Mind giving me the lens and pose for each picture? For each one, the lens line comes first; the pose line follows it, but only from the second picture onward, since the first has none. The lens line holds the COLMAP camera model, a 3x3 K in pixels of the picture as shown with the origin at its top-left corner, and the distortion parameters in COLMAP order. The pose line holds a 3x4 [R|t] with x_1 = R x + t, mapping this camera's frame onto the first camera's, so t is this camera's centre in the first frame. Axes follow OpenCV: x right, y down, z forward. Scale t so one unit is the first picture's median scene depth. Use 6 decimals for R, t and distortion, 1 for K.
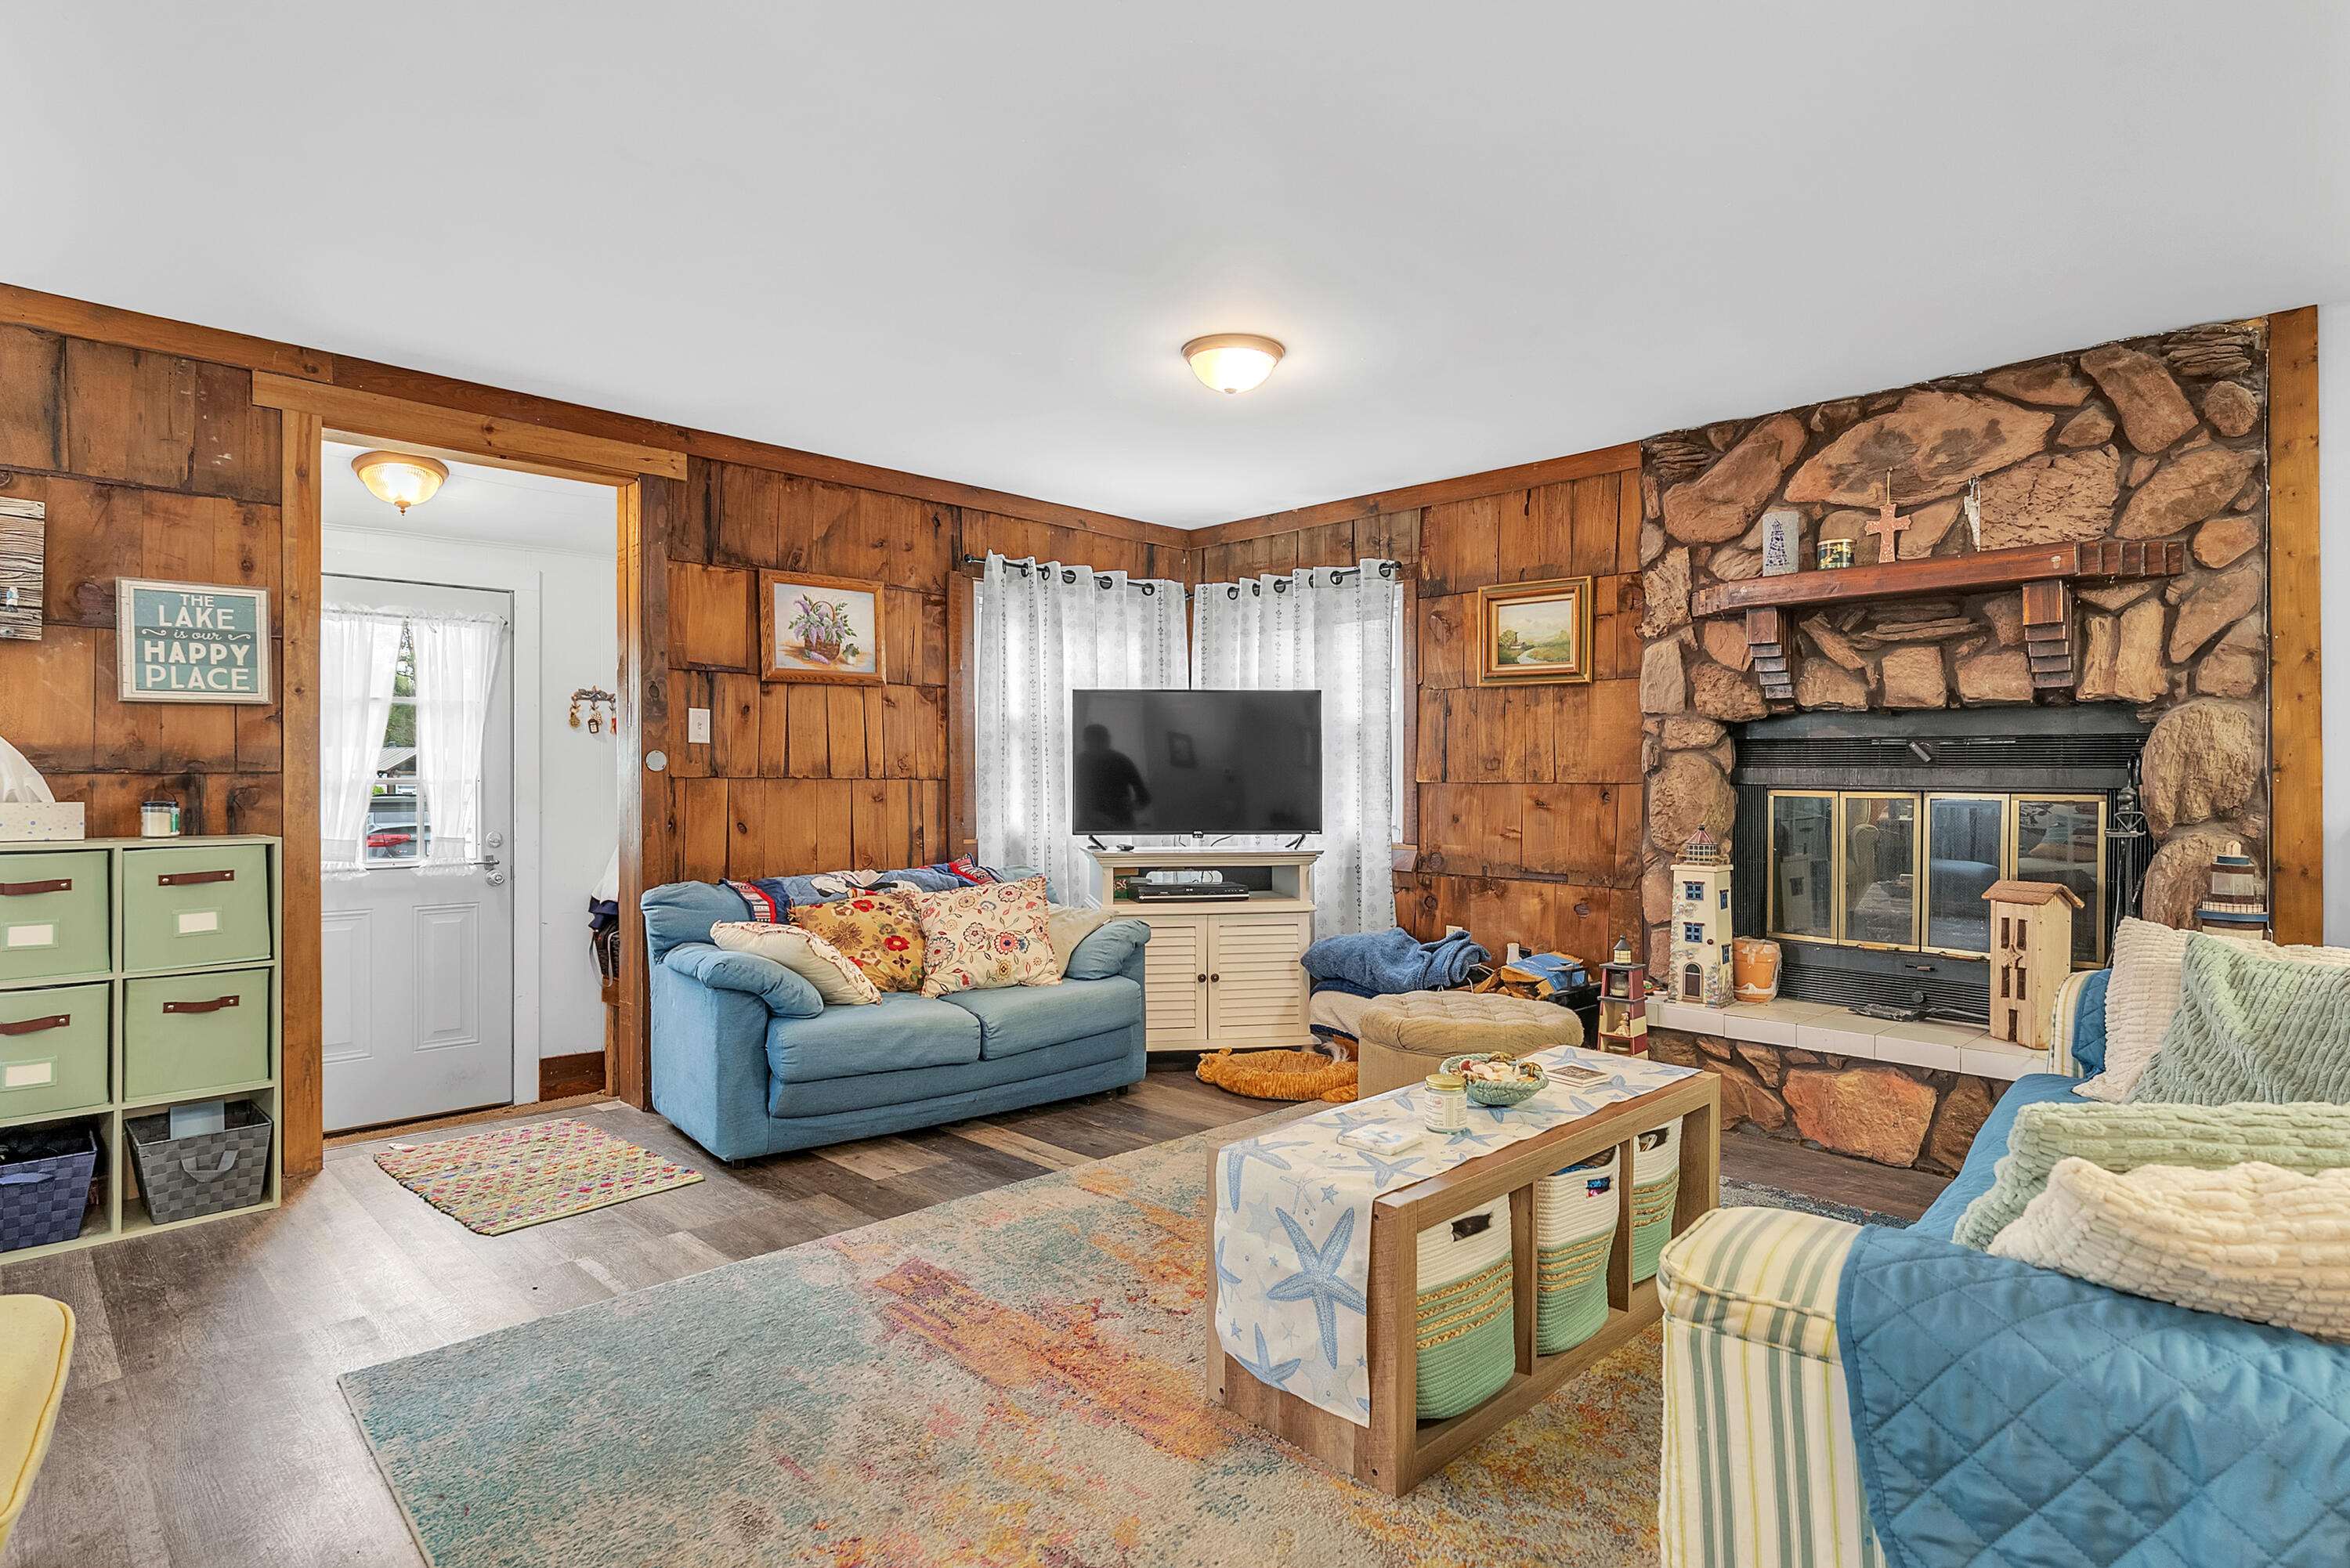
lens RADIAL K [[1214.4, 0, 1170.5], [0, 1214.4, 769.4], [0, 0, 1]] dist [-0.003194, 0.000134]
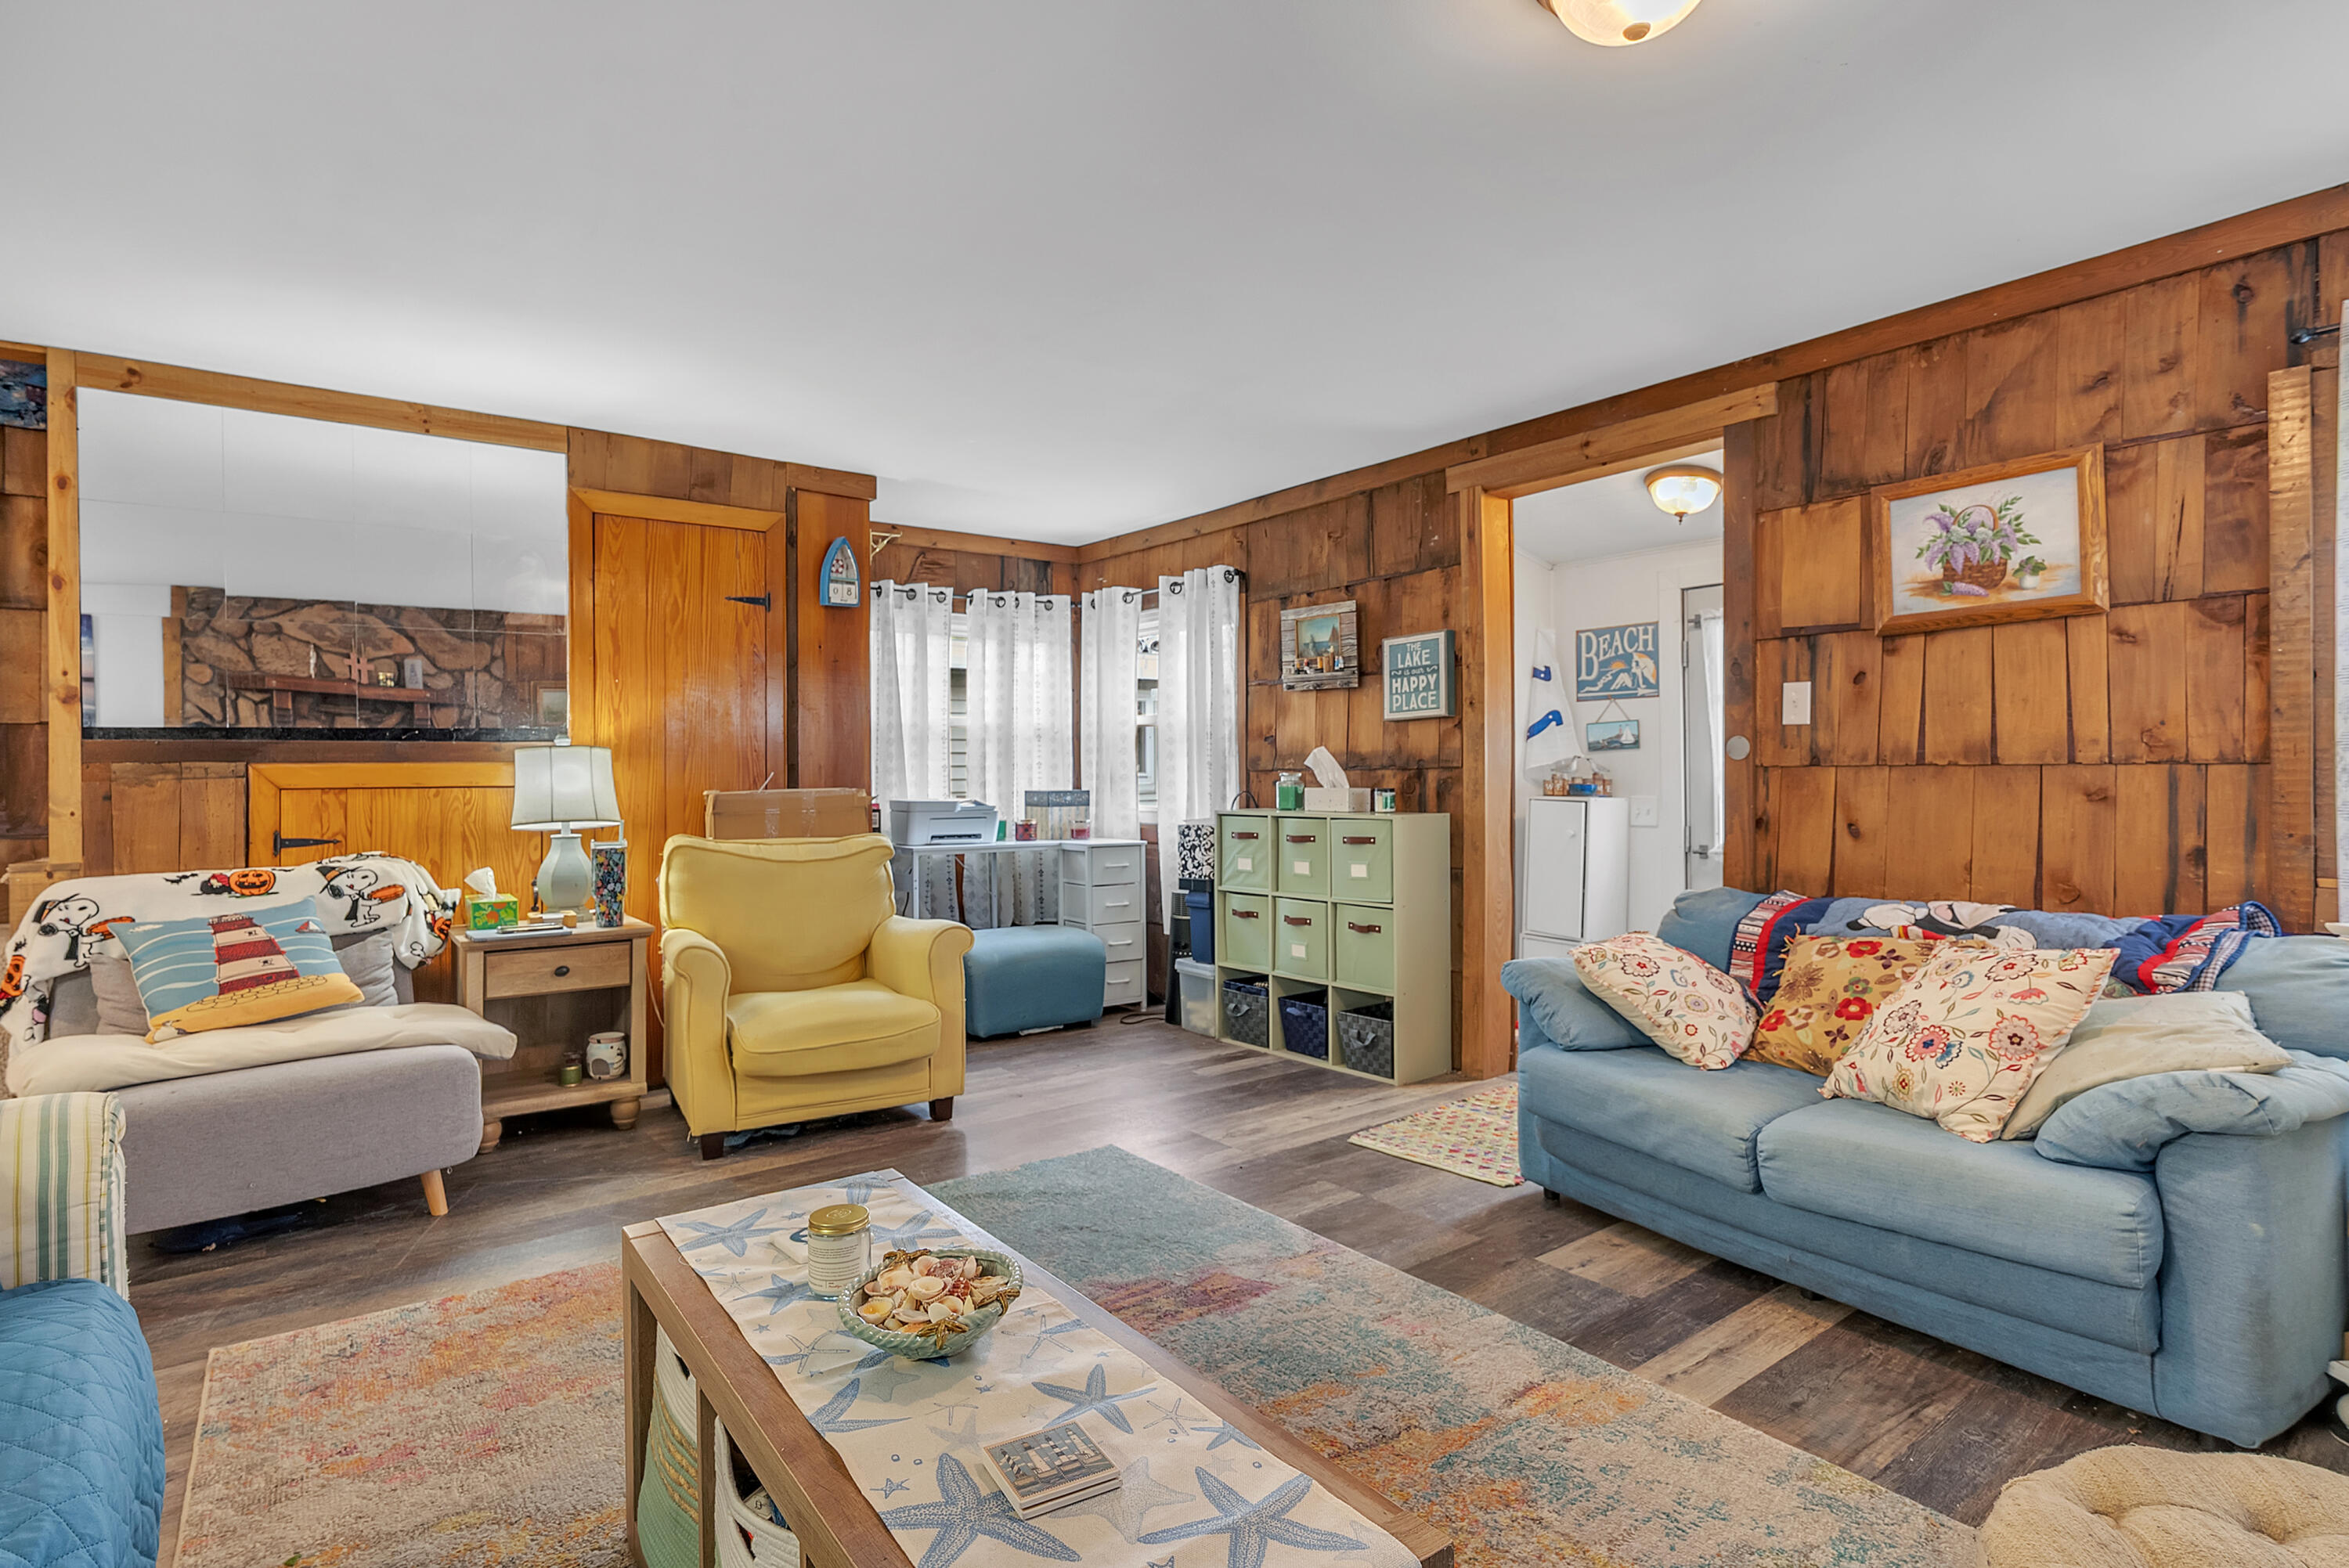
lens RADIAL K [[1181.1, 0, 1173.7], [0, 1181.1, 764.3], [0, 0, 1]] dist [-0.004121, -0.000537]
pose [[-0.129357, -0.012503, -0.991519, 0.461425], [0.014989, 0.999782, -0.014563, 0.010741], [0.991485, -0.016746, -0.129141, 0.689567]]
